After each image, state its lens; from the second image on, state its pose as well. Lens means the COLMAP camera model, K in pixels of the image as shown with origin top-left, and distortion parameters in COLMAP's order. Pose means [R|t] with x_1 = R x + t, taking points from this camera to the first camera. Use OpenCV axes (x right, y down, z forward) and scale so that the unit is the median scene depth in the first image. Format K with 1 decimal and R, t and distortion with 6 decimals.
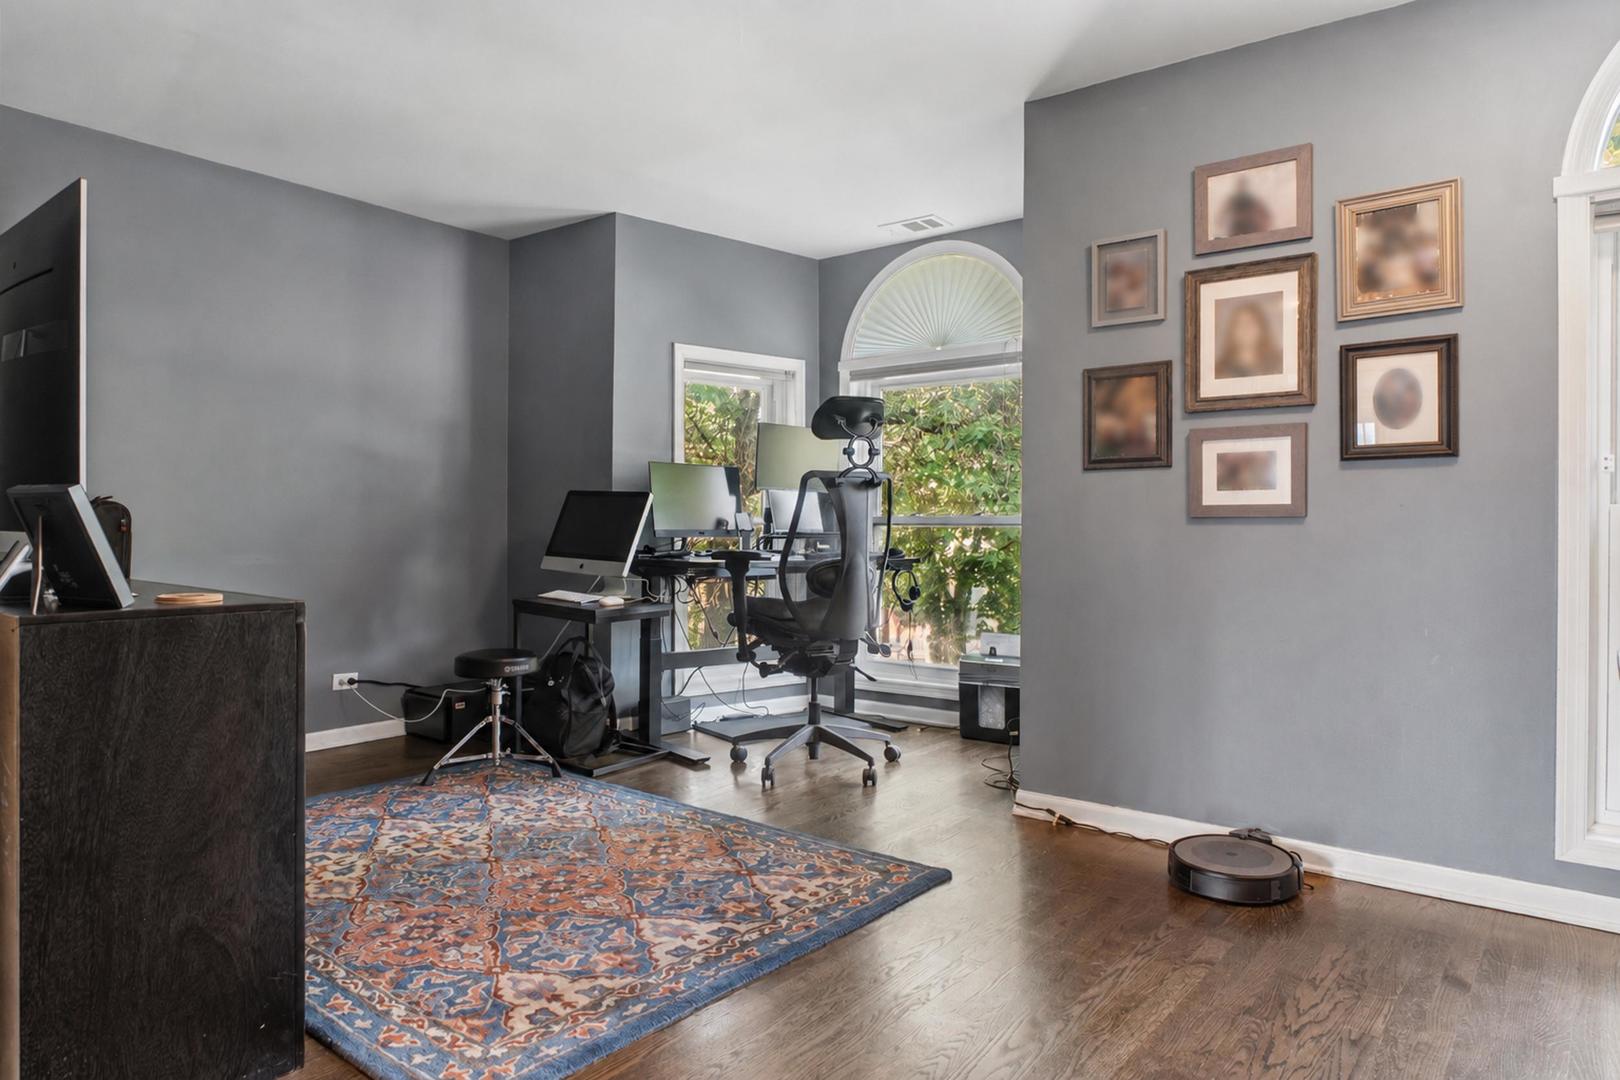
lens RADIAL K [[998.0, 0, 788.1], [0, 998.0, 512.5], [0, 0, 1]] dist [-0.010207, -0.000874]
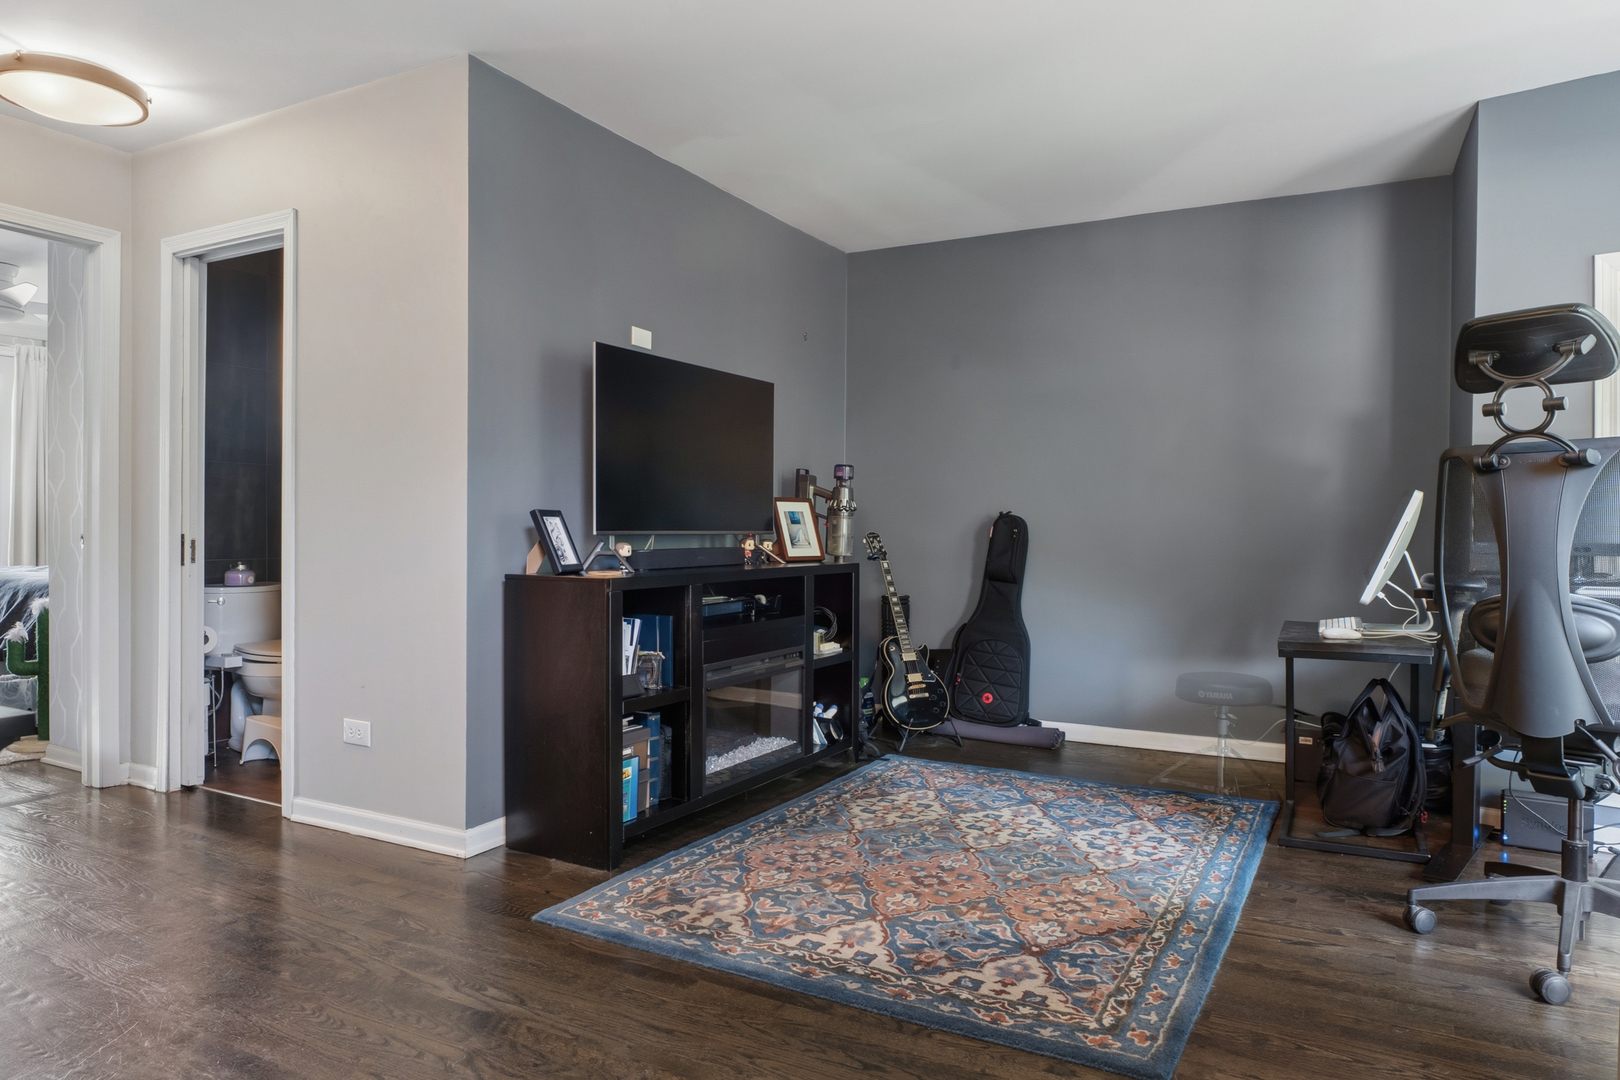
lens RADIAL K [[1017.7, 0, 810.0], [0, 1017.7, 540.0], [0, 0, 1]] dist [-0.008151, 0.000923]
pose [[0.185691, 0.009908, -0.982558, 0.727624], [0.004971, 0.999927, 0.011023, 0.007857], [0.982596, -0.006931, 0.185628, 0.636949]]
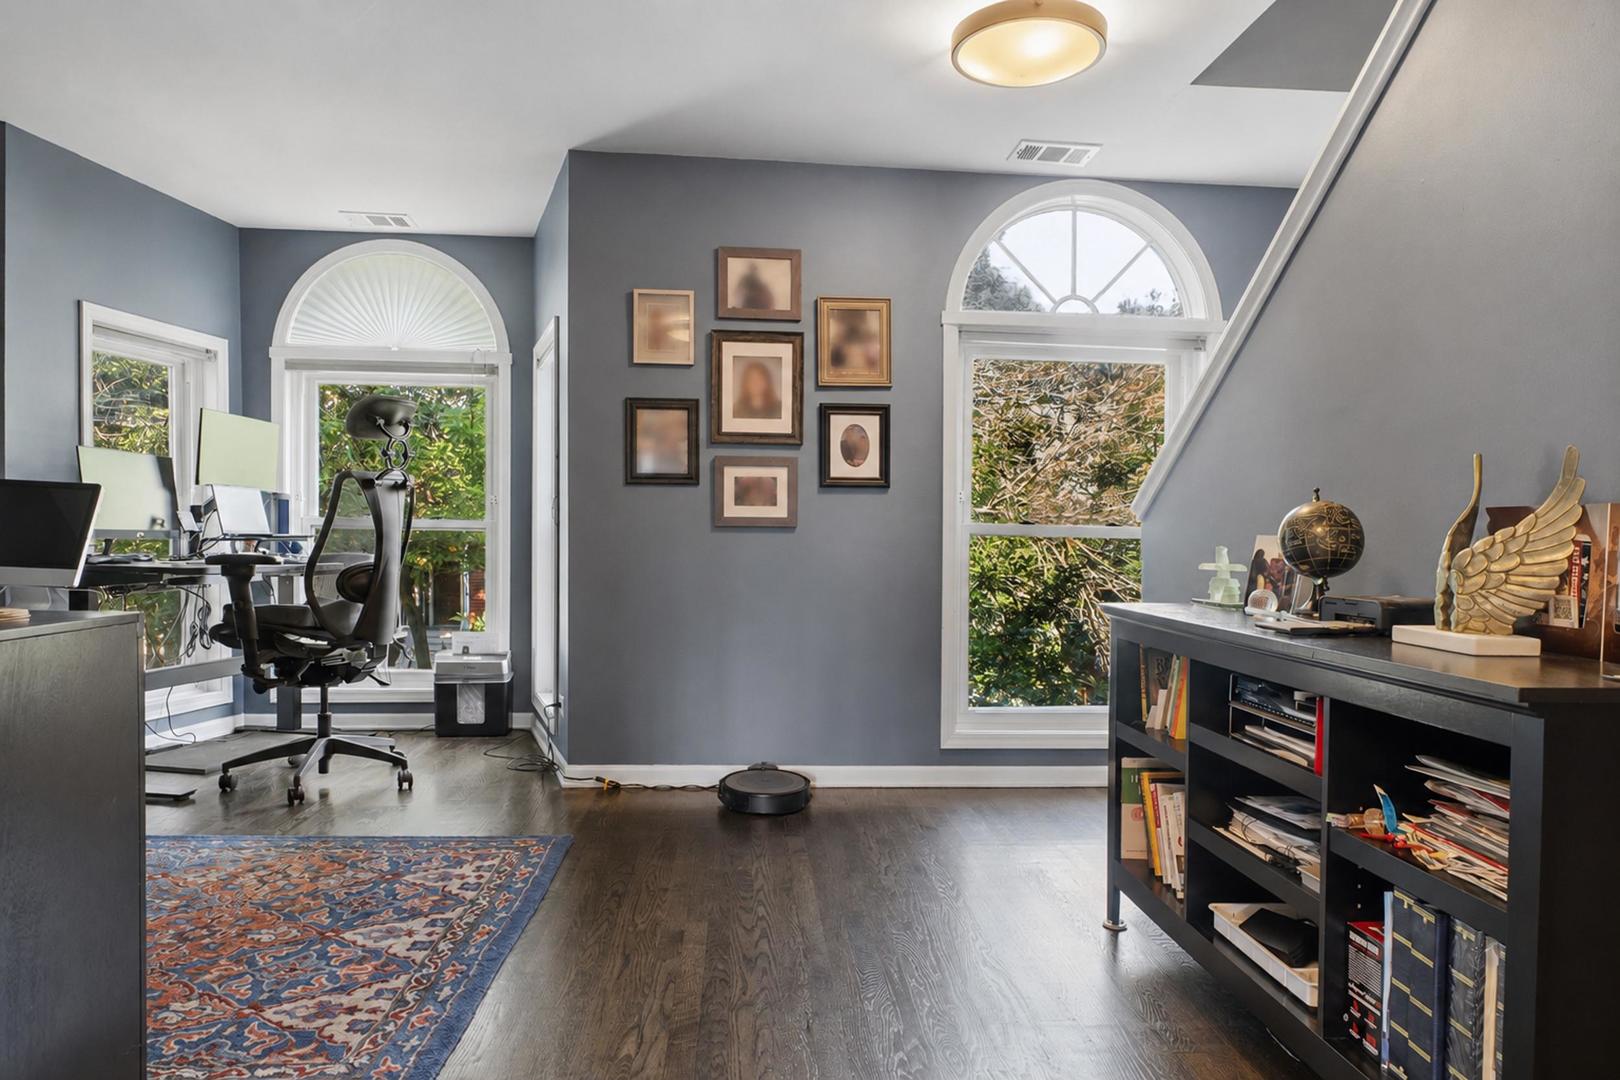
lens RADIAL K [[1010.4, 0, 810.0], [0, 1010.4, 540.0], [0, 0, 1]] dist [-0.025499, -0.002078]
pose [[0.723931, 0.006237, 0.689844, -0.418003], [-0.022278, 0.999649, 0.014340, 0.001237], [-0.689512, -0.025749, 0.723816, -0.006500]]
